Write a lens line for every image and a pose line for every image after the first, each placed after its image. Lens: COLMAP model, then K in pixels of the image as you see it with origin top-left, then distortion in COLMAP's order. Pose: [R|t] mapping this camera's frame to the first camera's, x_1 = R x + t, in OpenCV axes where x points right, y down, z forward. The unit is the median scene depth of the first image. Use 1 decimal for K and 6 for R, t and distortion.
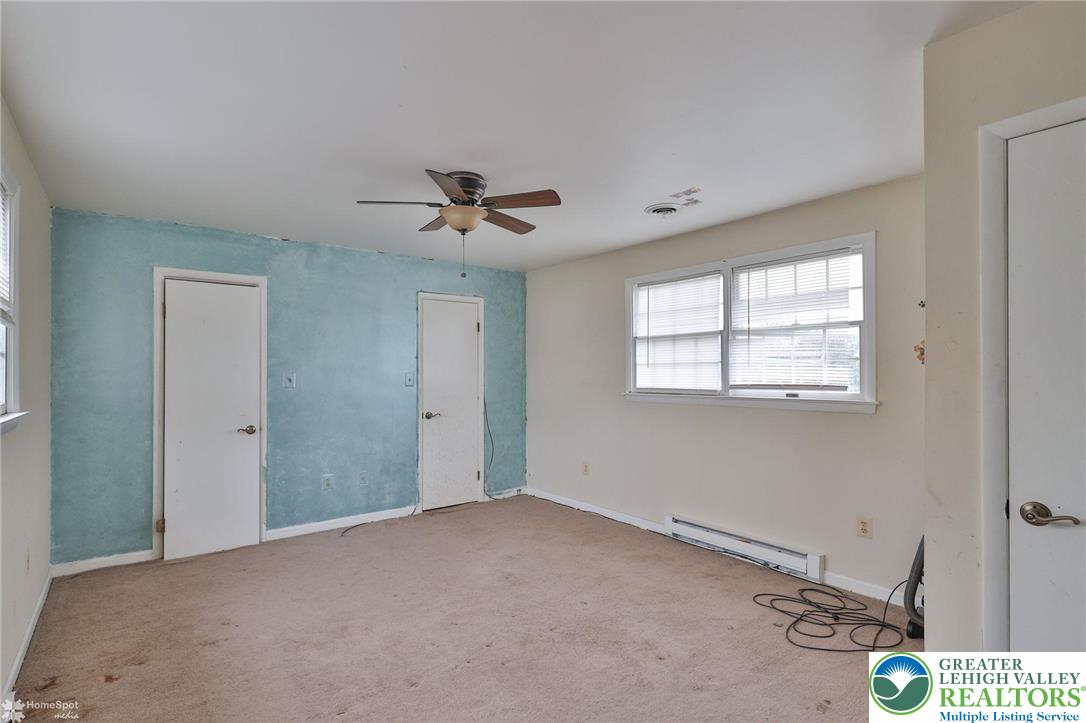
lens RADIAL K [[515.9, 0, 544.9], [0, 515.9, 368.7], [0, 0, 1]] dist [-0.003124, 0.001130]
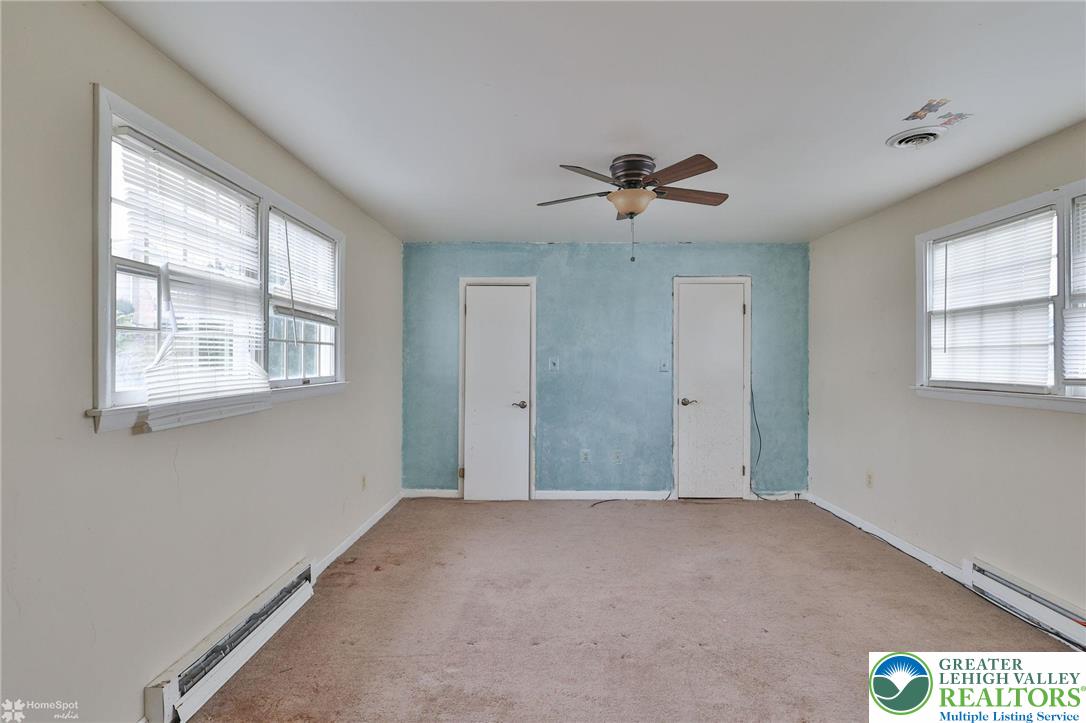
lens RADIAL K [[522.5, 0, 563.3], [0, 522.5, 356.8], [0, 0, 1]] dist [-0.000602, 0.000057]
pose [[0.791309, 0.003266, -0.611407, 0.243115], [-0.001188, 0.999992, 0.003804, 0.001436], [0.611415, -0.002283, 0.791307, 0.086123]]
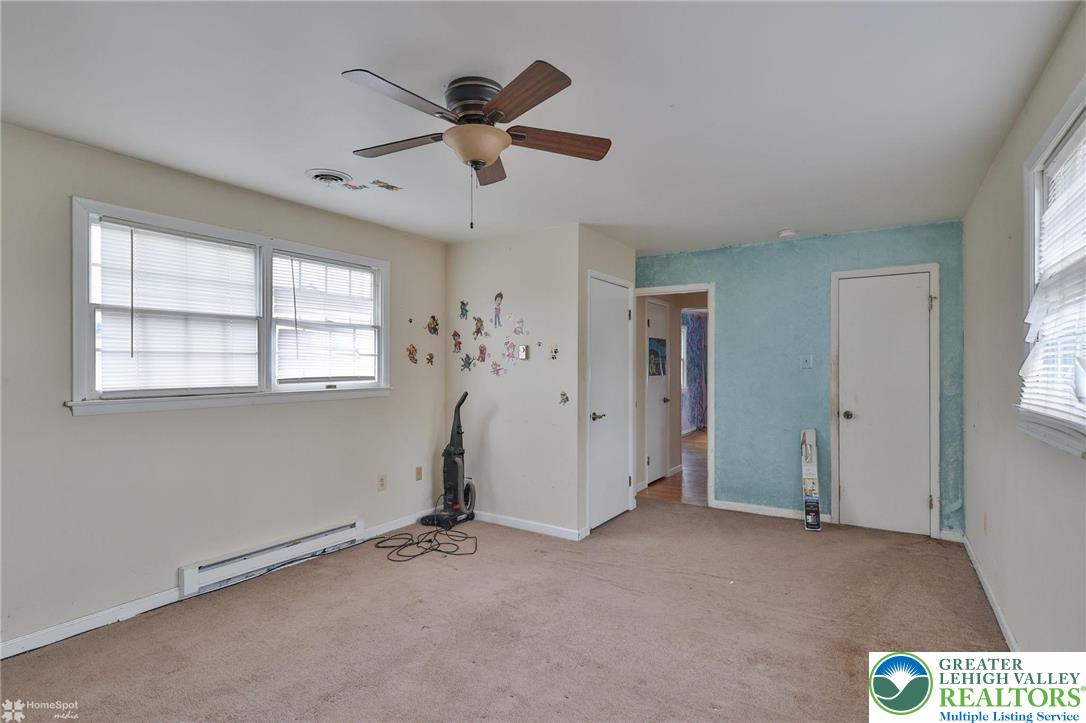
lens RADIAL K [[515.9, 0, 544.9], [0, 515.9, 368.7], [0, 0, 1]] dist [-0.003124, 0.001130]
pose [[-0.295368, -0.002467, 0.955380, -0.590663], [-0.005804, 0.999983, 0.000788, 0.008656], [-0.955366, -0.005312, -0.295378, 0.763461]]
